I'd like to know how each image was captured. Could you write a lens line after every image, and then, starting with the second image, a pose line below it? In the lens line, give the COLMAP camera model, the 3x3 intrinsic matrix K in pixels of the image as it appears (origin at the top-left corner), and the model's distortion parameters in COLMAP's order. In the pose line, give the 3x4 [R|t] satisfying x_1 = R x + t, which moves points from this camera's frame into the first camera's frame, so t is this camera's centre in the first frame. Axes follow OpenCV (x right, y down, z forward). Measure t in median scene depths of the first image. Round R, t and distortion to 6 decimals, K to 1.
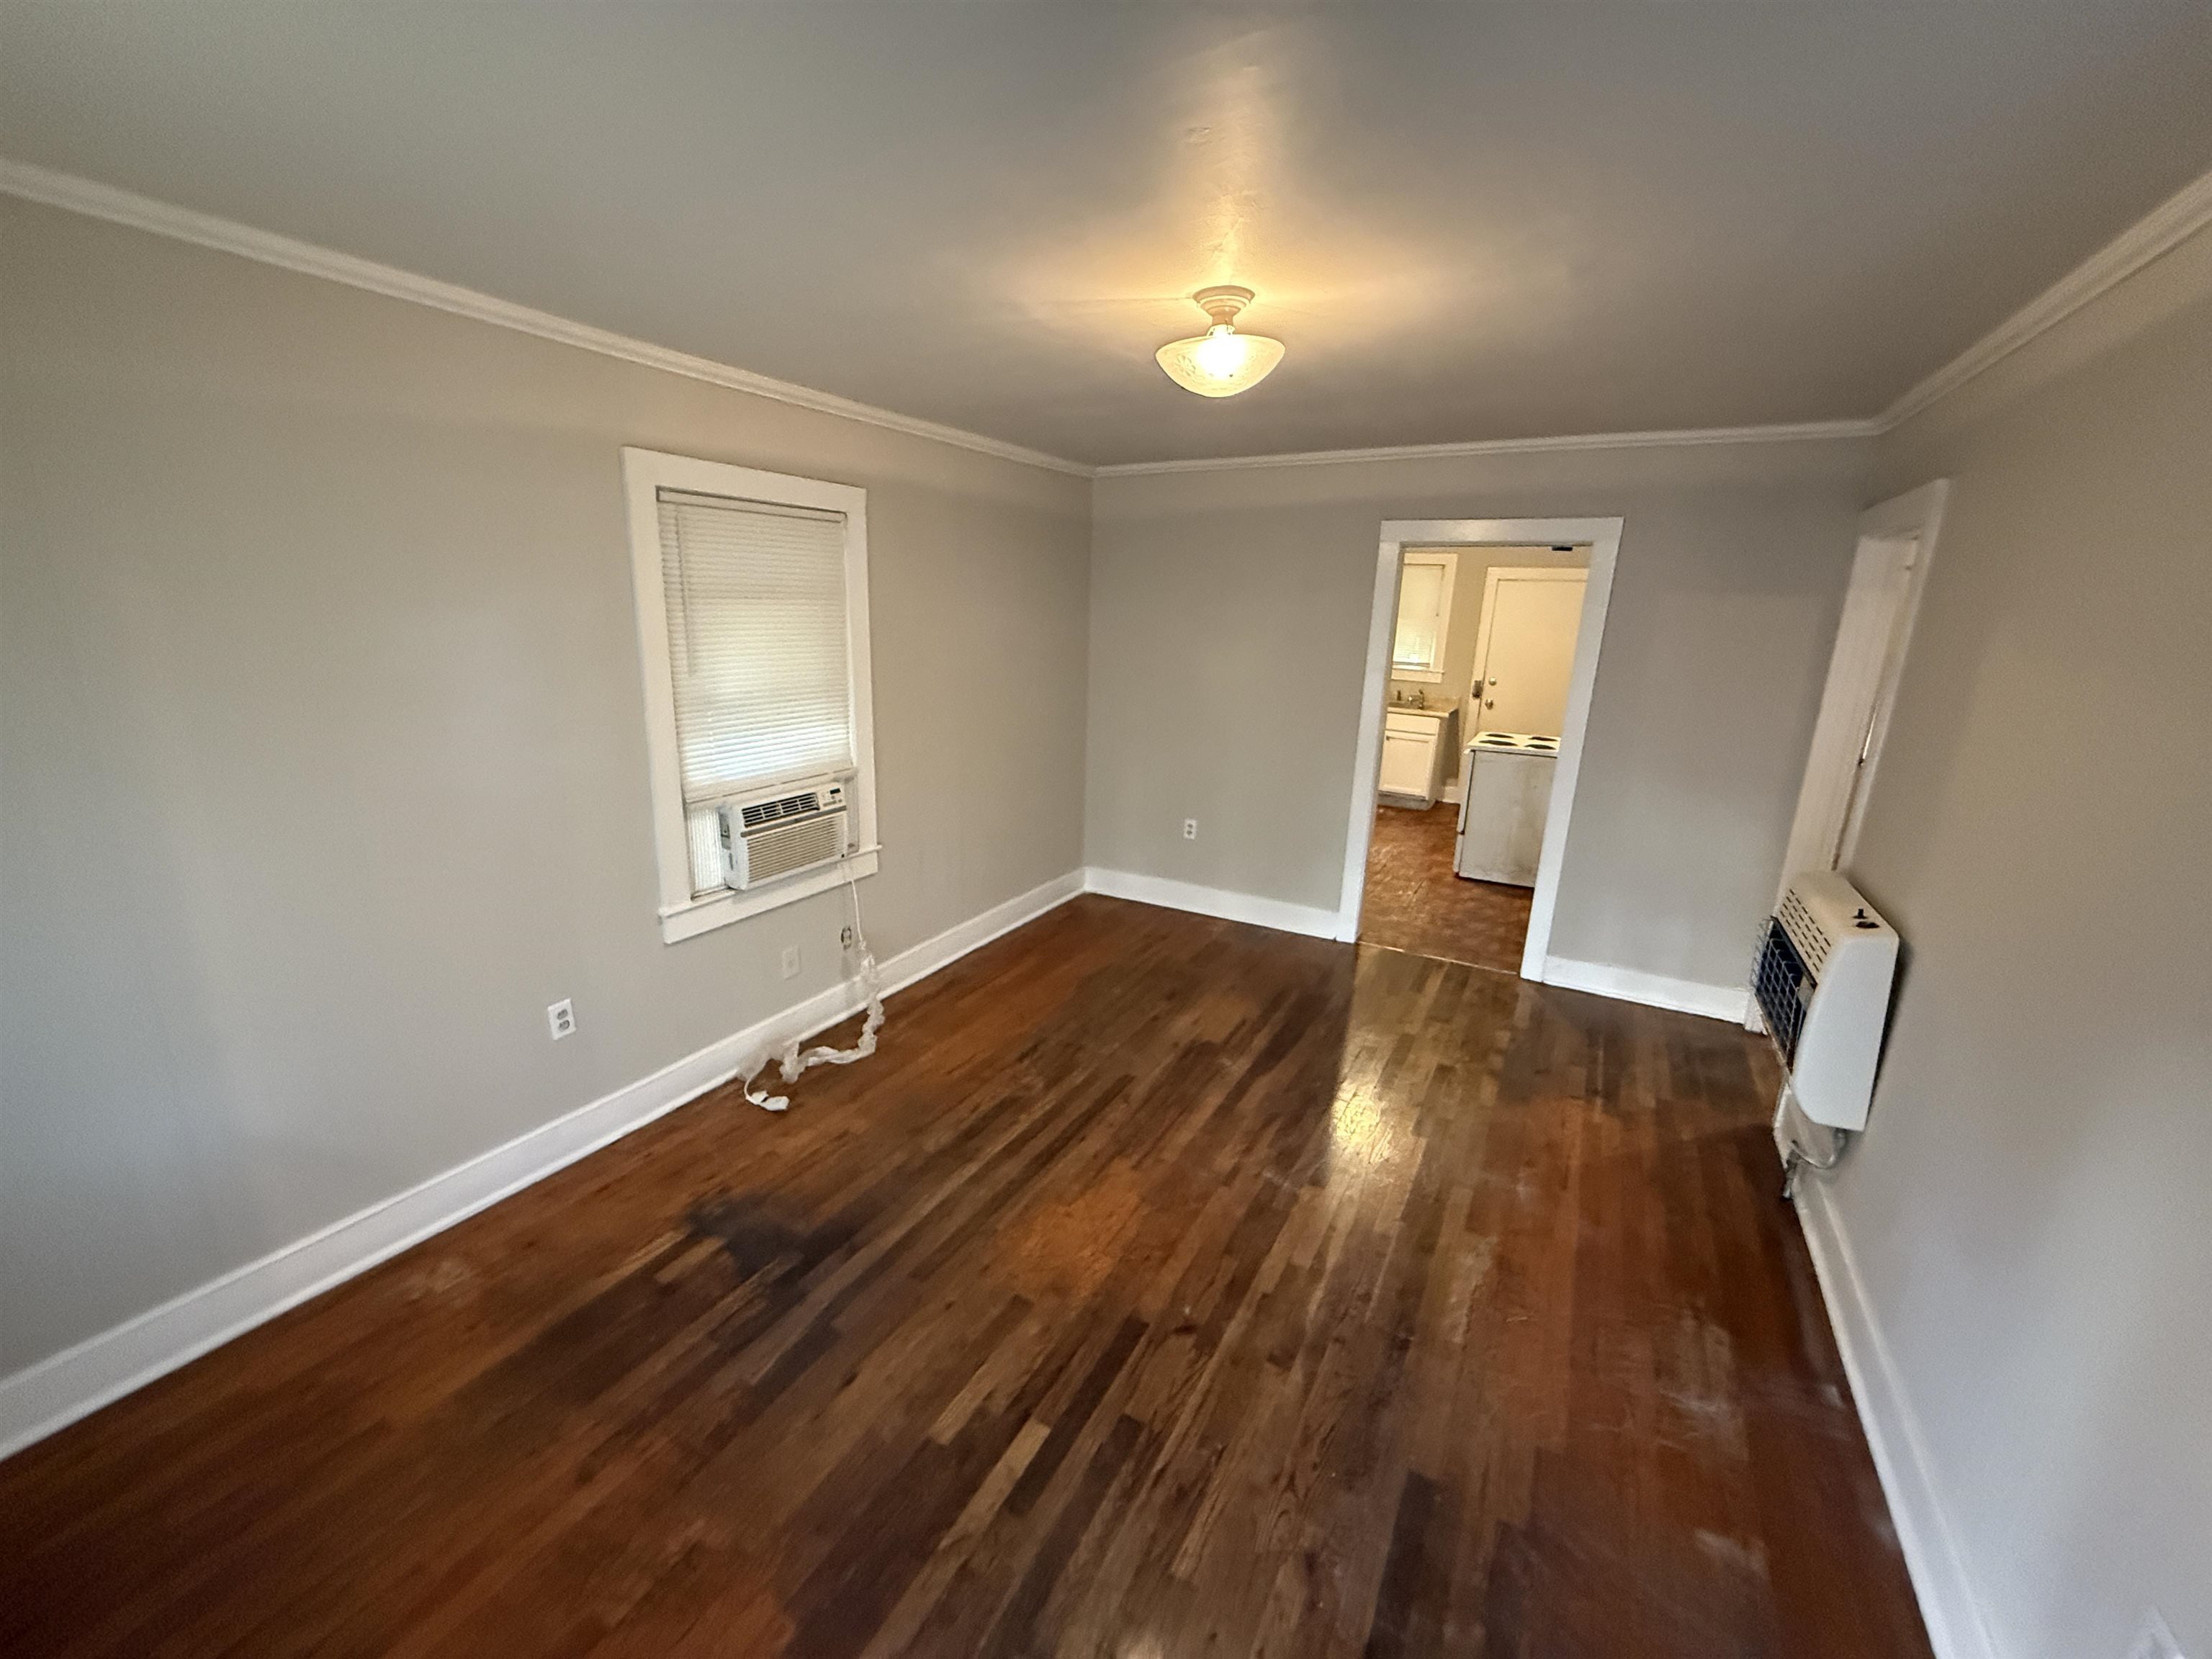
lens RADIAL K [[886.0, 0, 1113.3], [0, 886.0, 833.5], [0, 0, 1]] dist [0.001178, 0.000266]
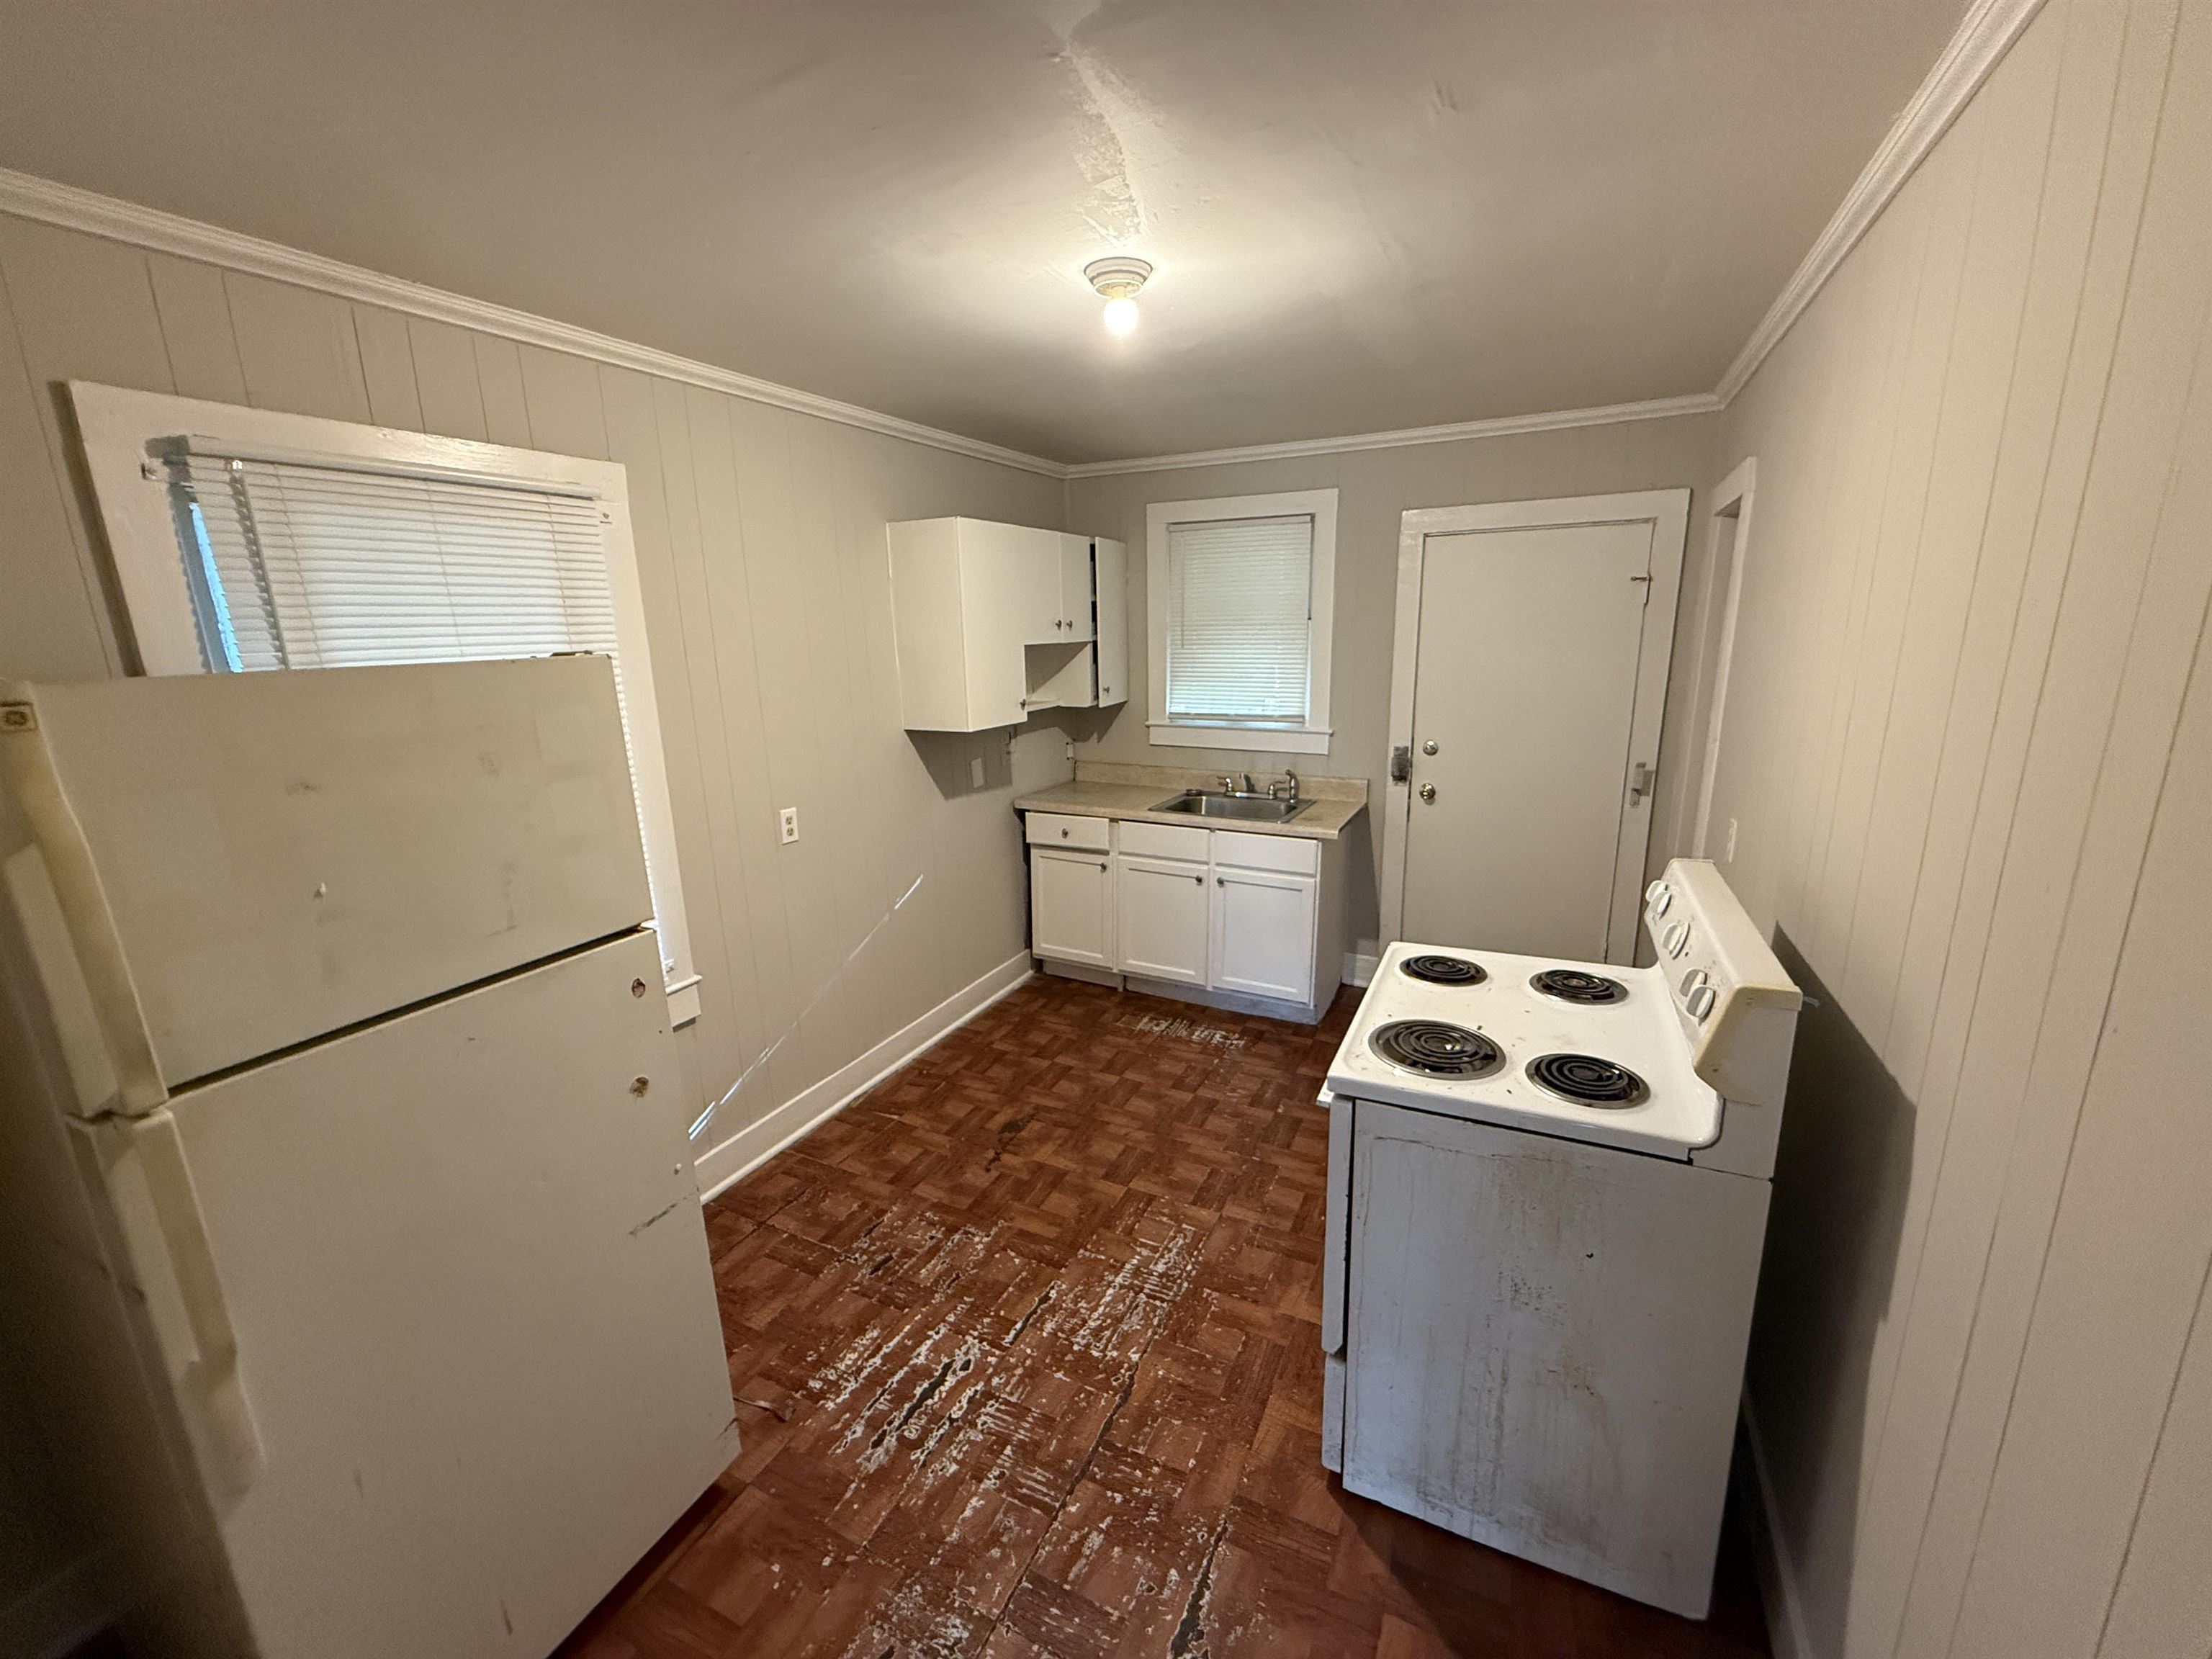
lens RADIAL K [[886.0, 0, 1103.0], [0, 886.0, 822.9], [0, 0, 1]] dist [0.001178, 0.000266]
pose [[0.997759, -0.064417, 0.018092, 0.236284], [0.064774, 0.997702, -0.019888, -0.131789], [-0.016769, 0.021016, 0.999639, 0.516153]]
